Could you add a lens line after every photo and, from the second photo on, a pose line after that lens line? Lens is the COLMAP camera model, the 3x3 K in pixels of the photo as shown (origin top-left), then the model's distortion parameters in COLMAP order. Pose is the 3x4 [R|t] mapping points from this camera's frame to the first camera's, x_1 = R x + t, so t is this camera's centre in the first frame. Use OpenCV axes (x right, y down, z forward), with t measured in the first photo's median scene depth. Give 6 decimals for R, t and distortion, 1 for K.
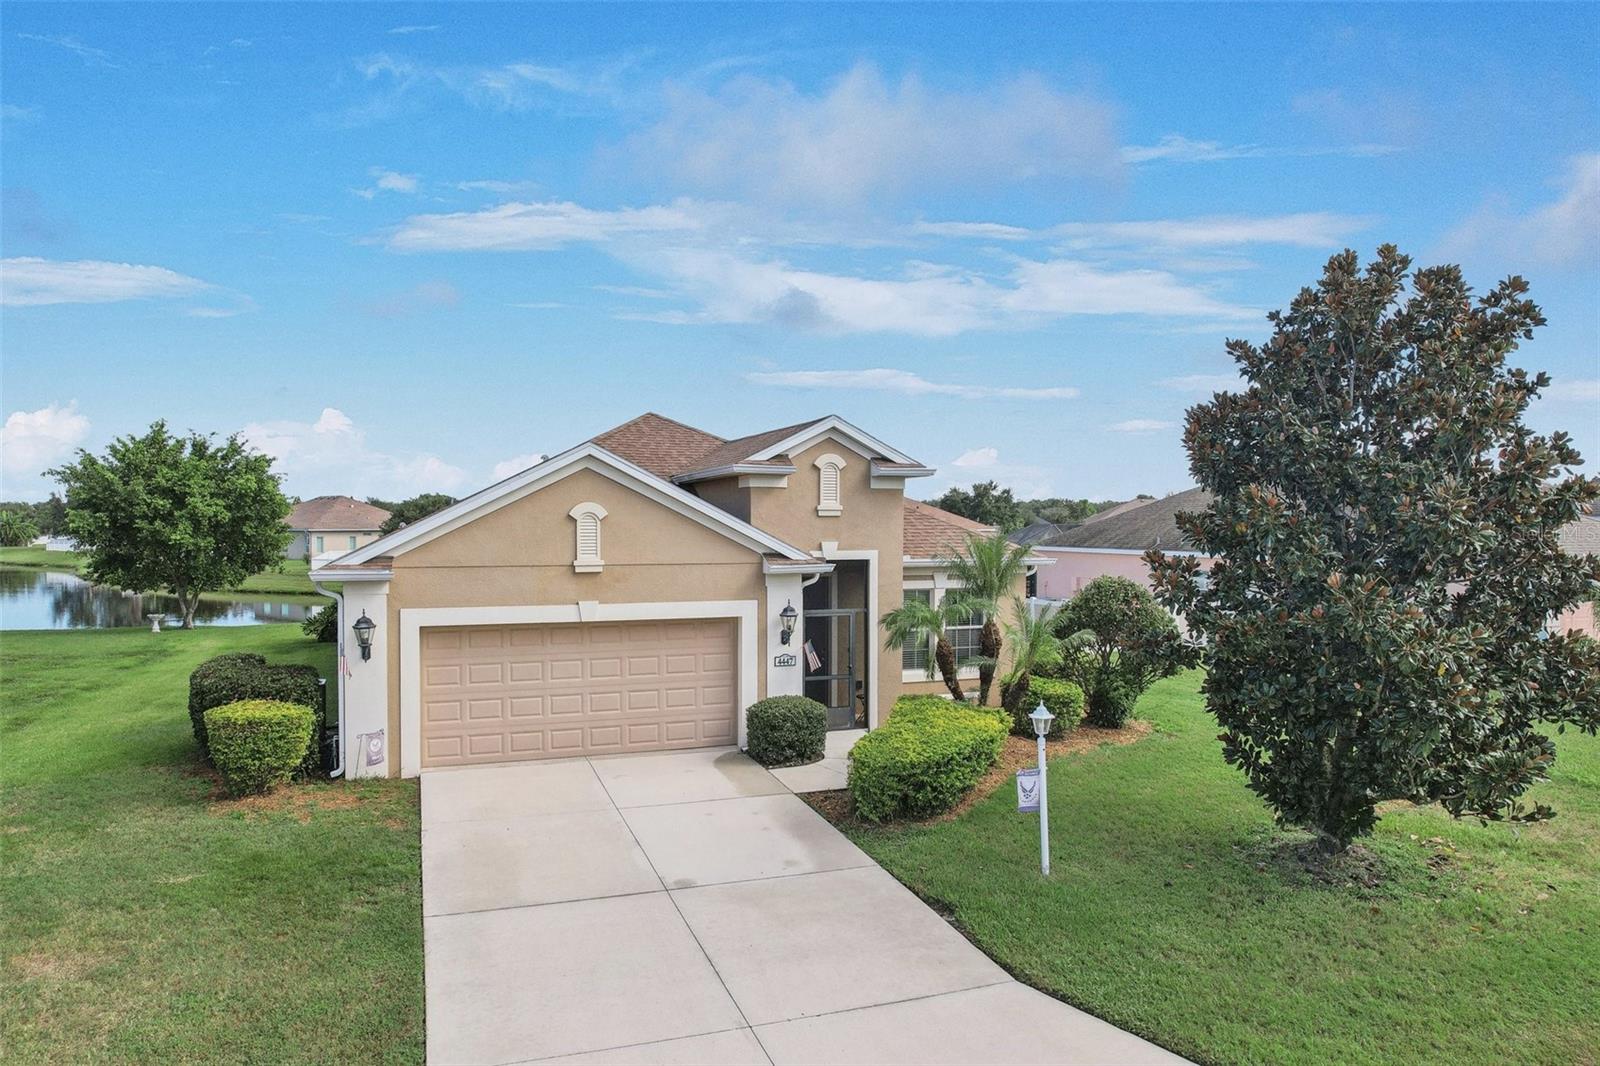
lens RADIAL K [[1058.9, 0, 800.0], [0, 1058.9, 533.0], [0, 0, 1]] dist [-0.067684, 0.081367]
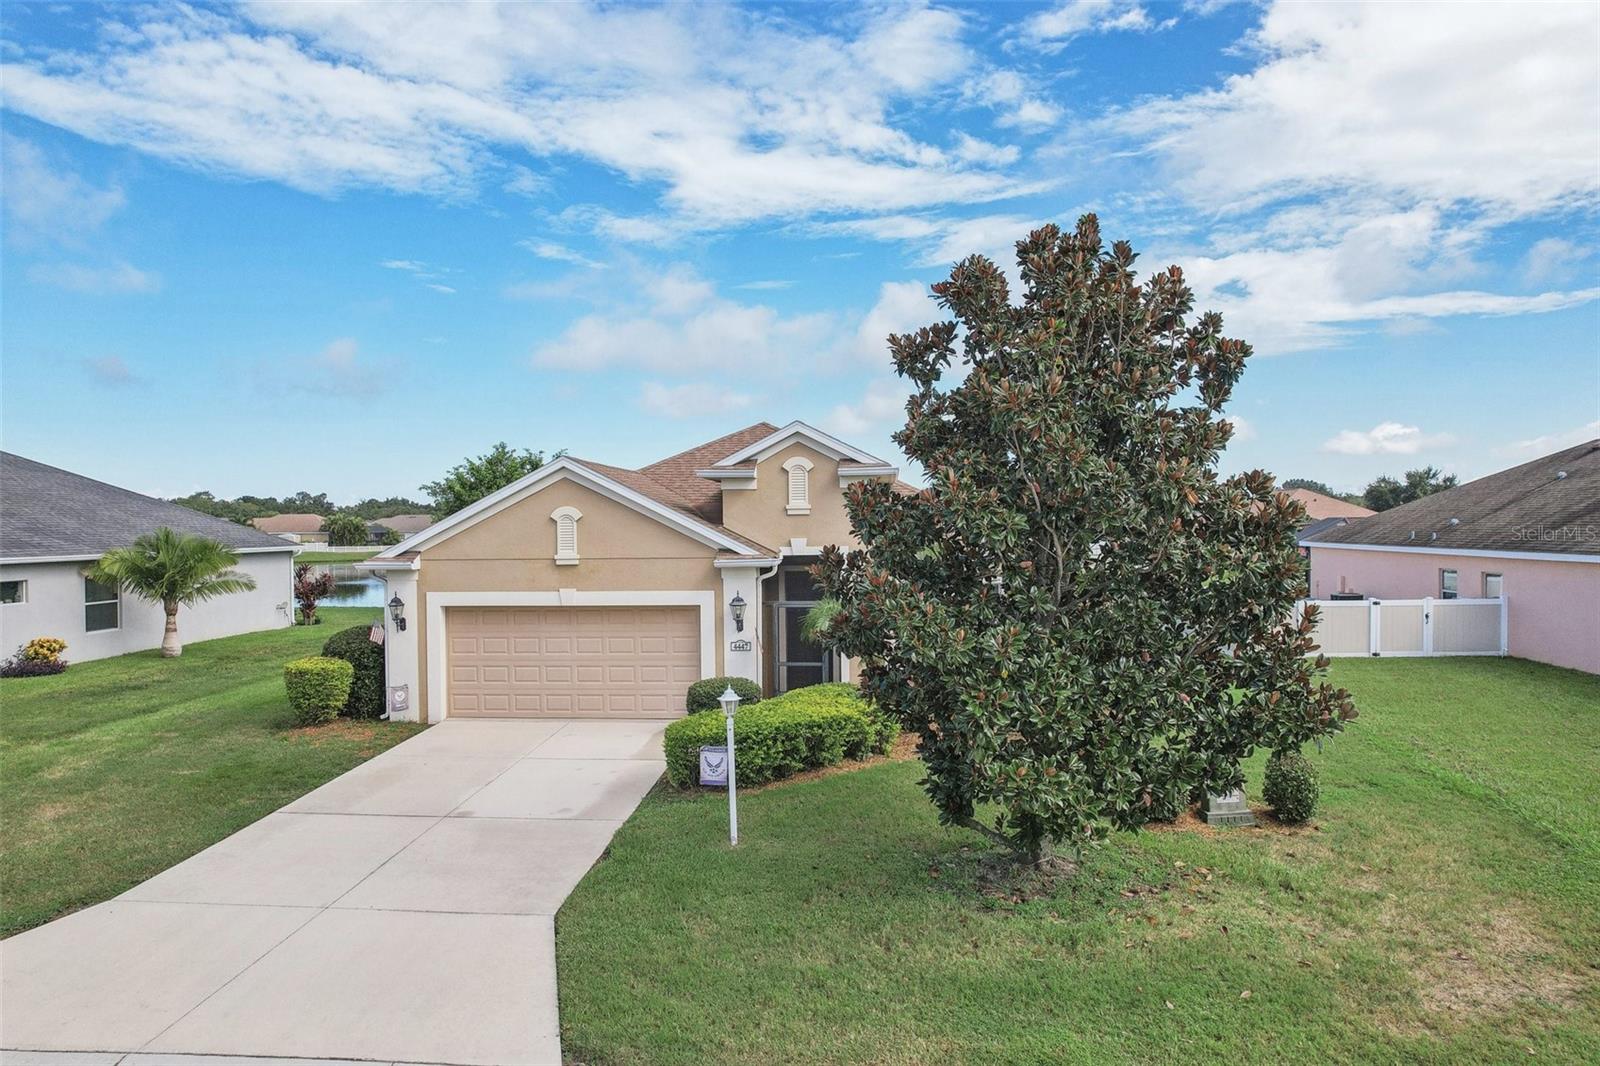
lens RADIAL K [[1058.9, 0, 800.0], [0, 1058.9, 533.0], [0, 0, 1]] dist [-0.067684, 0.081367]
pose [[0.905107, -0.004701, -0.425158, 0.549249], [0.005748, 0.999983, 0.001179, 0.001477], [0.425145, -0.003511, 0.905118, 0.032647]]
